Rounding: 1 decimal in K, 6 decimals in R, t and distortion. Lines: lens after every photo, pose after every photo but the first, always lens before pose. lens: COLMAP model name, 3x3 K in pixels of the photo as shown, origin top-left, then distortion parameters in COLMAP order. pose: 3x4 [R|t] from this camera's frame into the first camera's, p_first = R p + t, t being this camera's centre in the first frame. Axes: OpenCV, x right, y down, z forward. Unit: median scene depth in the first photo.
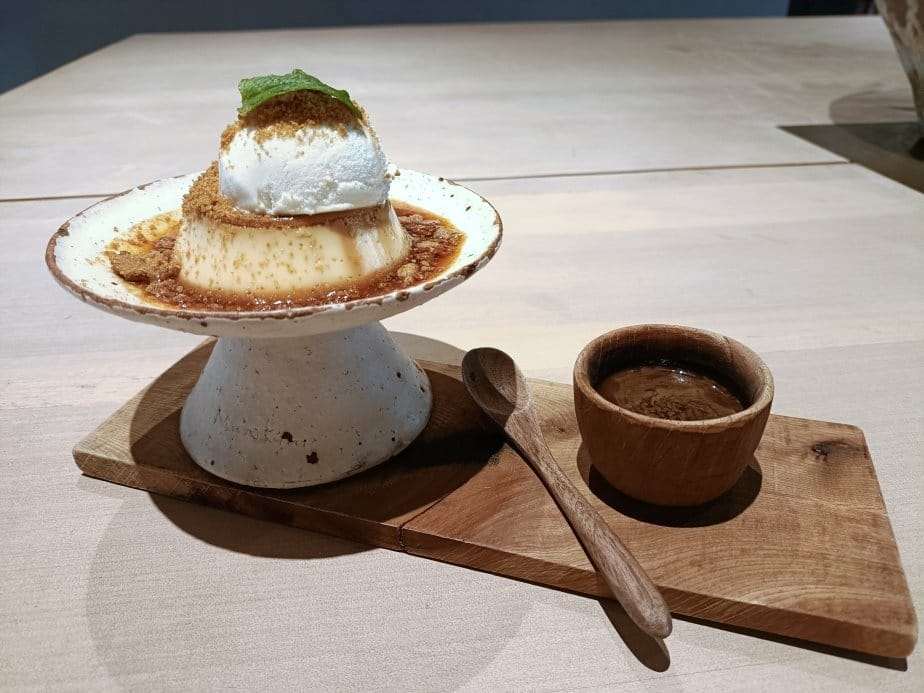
lens RADIAL K [[706.9, 0, 468.0], [0, 706.9, 355.5], [0, 0, 1]] dist [0.023273, -0.085077]
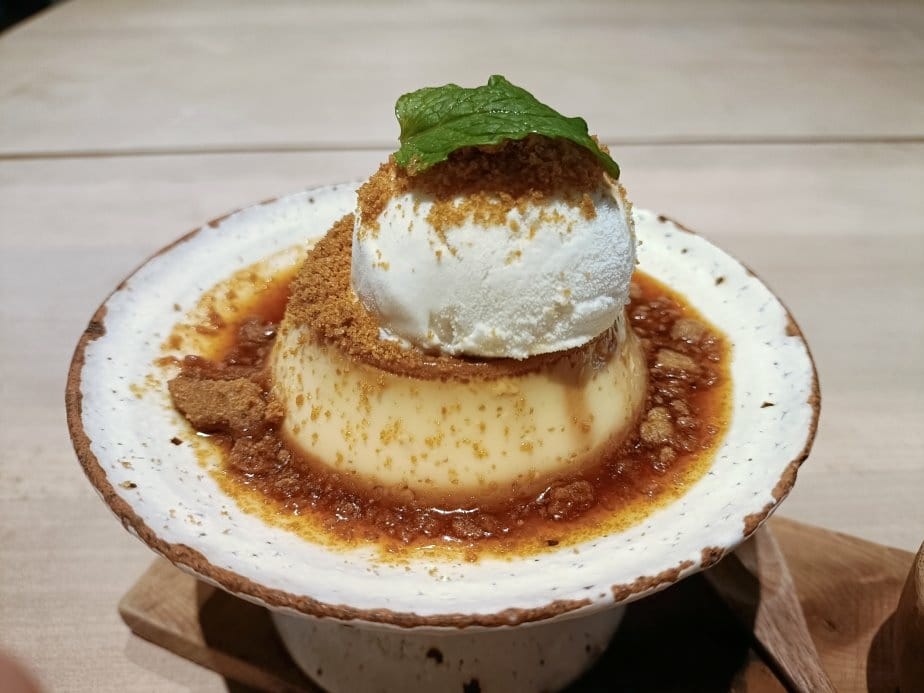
lens RADIAL K [[706.9, 0, 452.5], [0, 706.9, 341.0], [0, 0, 1]] dist [0.023273, -0.085077]
pose [[0.995543, 0.055704, -0.076102, -0.230867], [-0.047150, 0.992823, 0.109908, -0.267409], [0.081678, -0.105830, 0.991024, 0.441070]]
